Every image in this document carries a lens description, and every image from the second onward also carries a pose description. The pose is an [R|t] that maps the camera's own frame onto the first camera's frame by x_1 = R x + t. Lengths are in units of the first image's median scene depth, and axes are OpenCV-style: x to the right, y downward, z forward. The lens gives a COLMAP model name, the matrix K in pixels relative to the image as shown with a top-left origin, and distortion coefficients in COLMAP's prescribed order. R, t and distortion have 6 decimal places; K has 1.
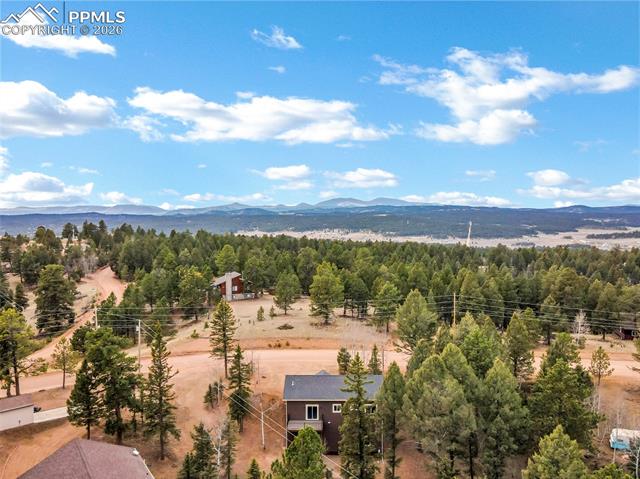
lens RADIAL K [[485.5, 0, 320.0], [0, 485.5, 239.5], [0, 0, 1]] dist [0.000865, -0.000676]
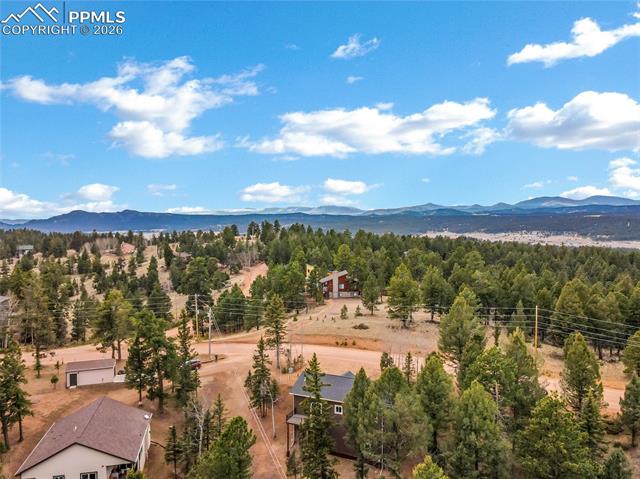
lens RADIAL K [[485.5, 0, 320.0], [0, 485.5, 239.5], [0, 0, 1]] dist [0.000865, -0.000676]
pose [[0.919459, 0.022195, -0.392559, 0.218975], [-0.022509, 0.999739, 0.003804, -0.001948], [0.392541, 0.005338, 0.919719, 0.039057]]
